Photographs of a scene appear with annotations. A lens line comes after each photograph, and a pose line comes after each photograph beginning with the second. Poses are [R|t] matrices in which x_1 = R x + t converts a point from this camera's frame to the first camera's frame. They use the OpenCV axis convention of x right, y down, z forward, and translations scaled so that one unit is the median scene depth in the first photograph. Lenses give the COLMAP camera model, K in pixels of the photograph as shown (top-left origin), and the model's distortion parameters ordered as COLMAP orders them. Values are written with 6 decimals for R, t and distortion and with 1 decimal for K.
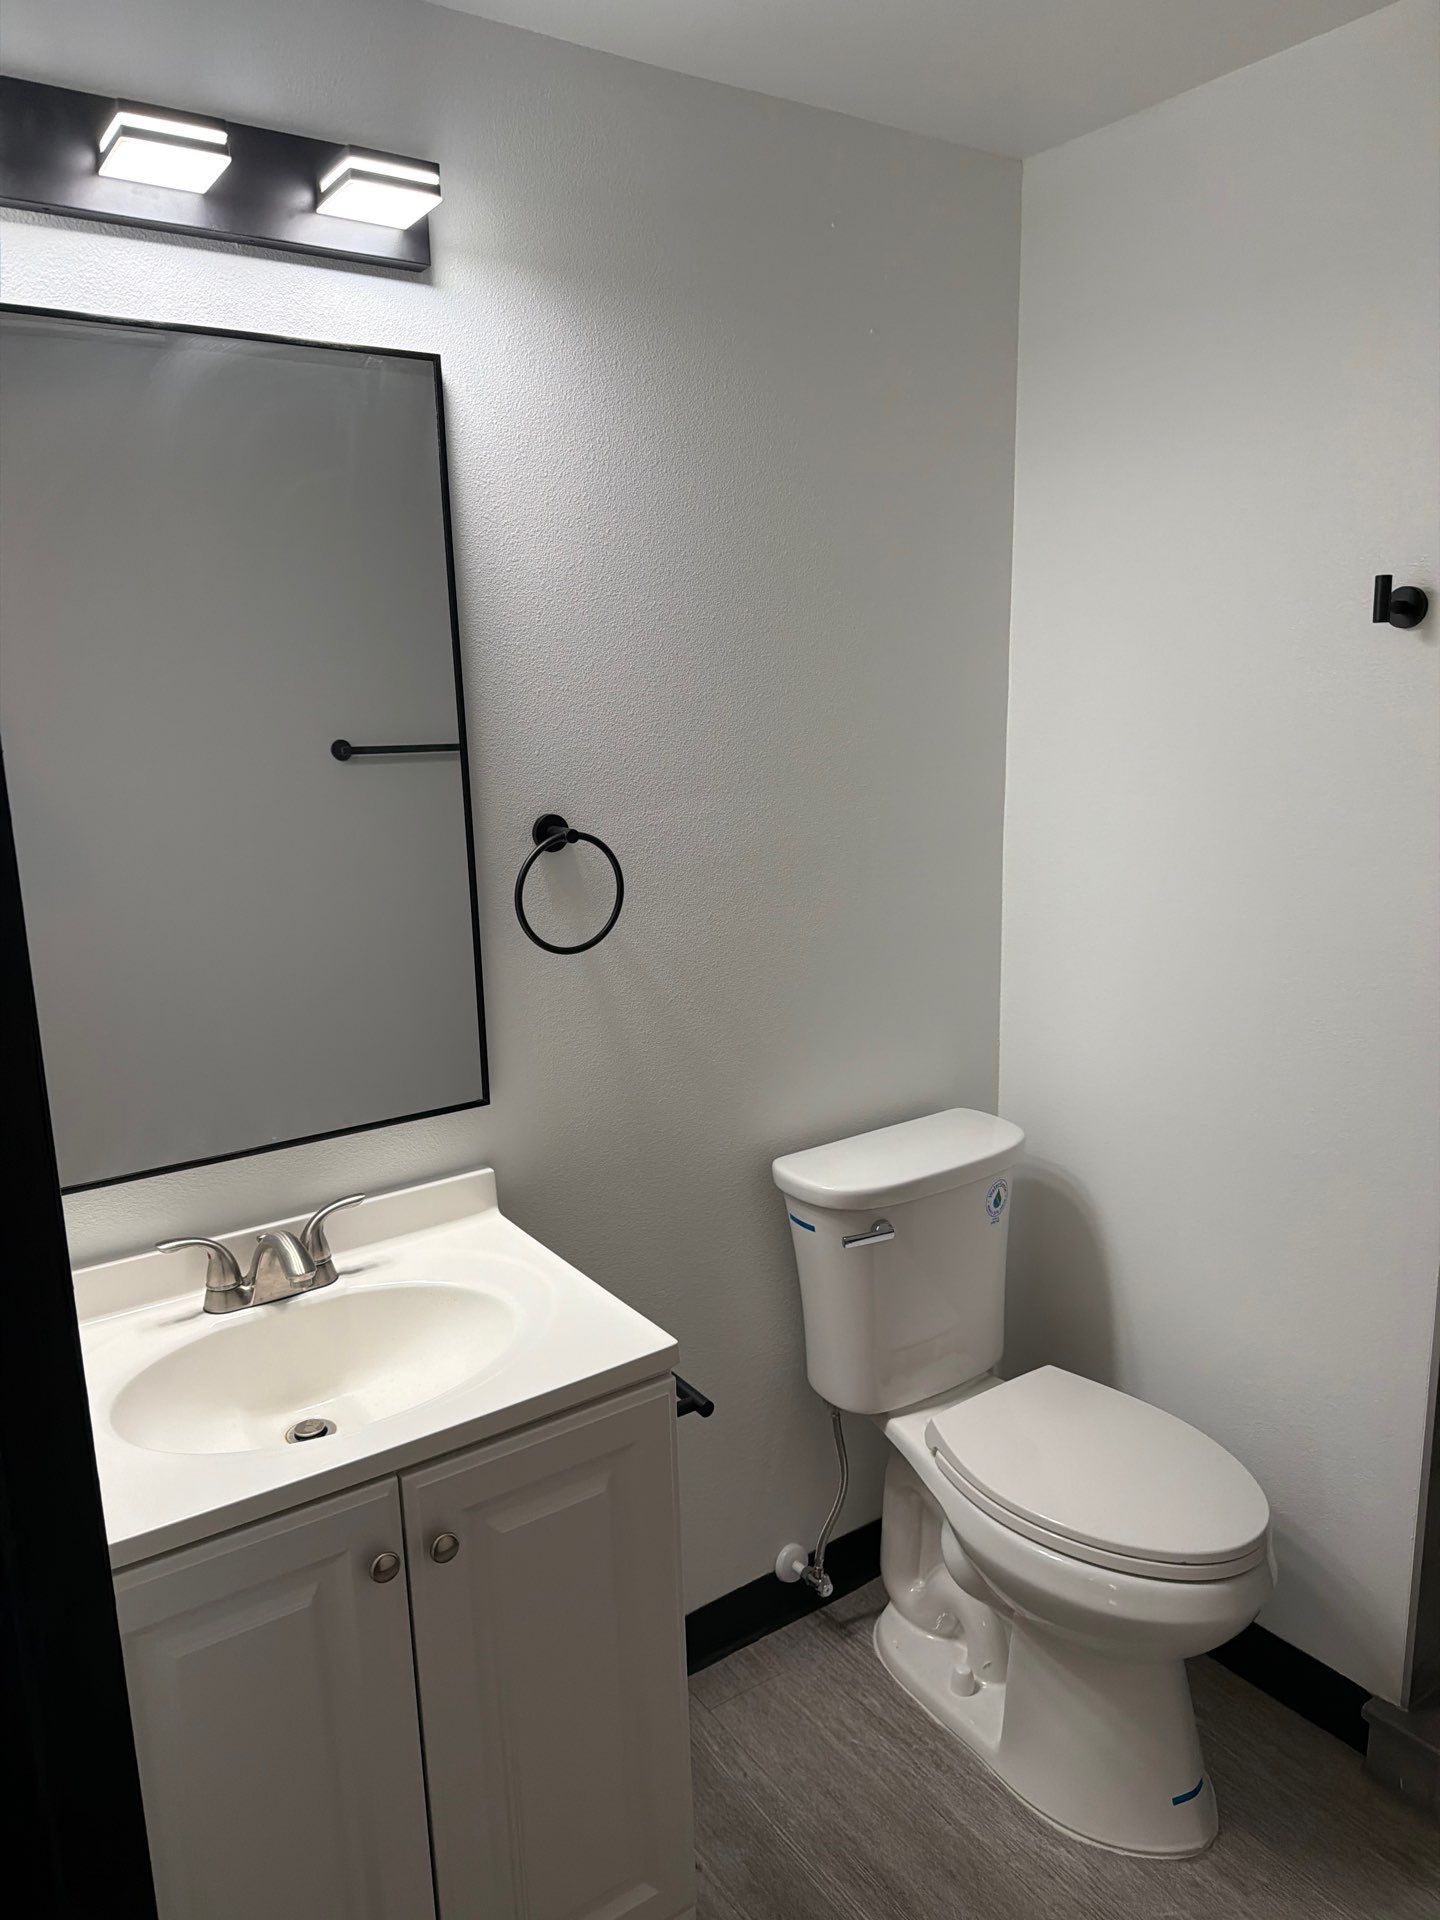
lens RADIAL K [[1366.2, 0, 720.0], [0, 1366.2, 960.0], [0, 0, 1]] dist [-0.002500, 0.001617]
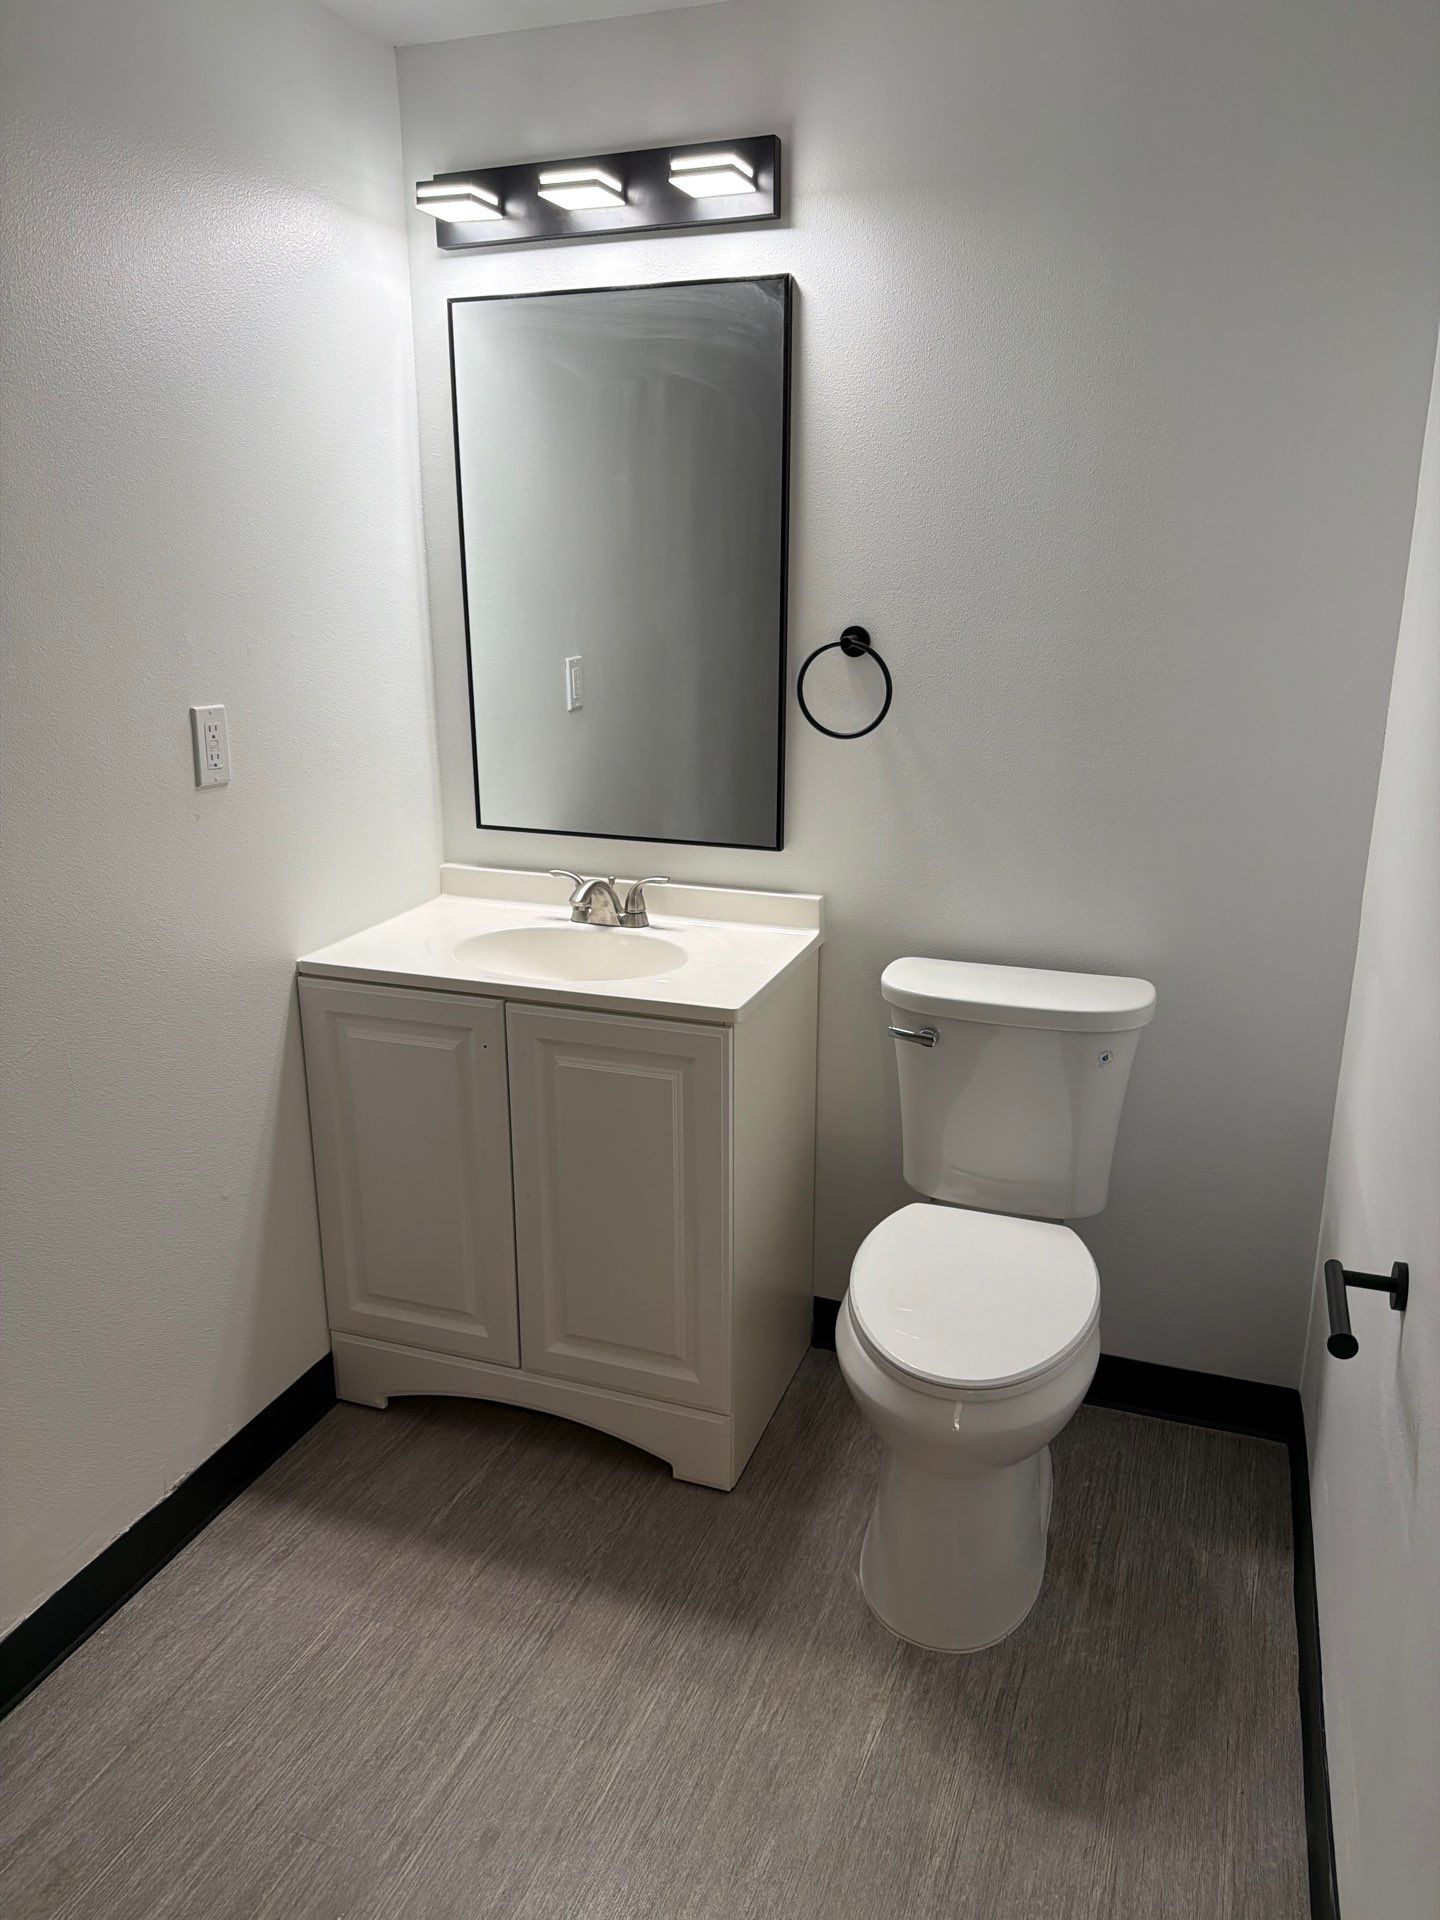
lens RADIAL K [[1366.2, 0, 720.0], [0, 1366.2, 960.0], [0, 0, 1]] dist [-0.002500, 0.001617]
pose [[0.572167, 0.224248, -0.788884, 0.967728], [-0.178062, 0.972915, 0.147414, 0.032286], [0.800574, 0.056124, 0.596600, 0.173287]]
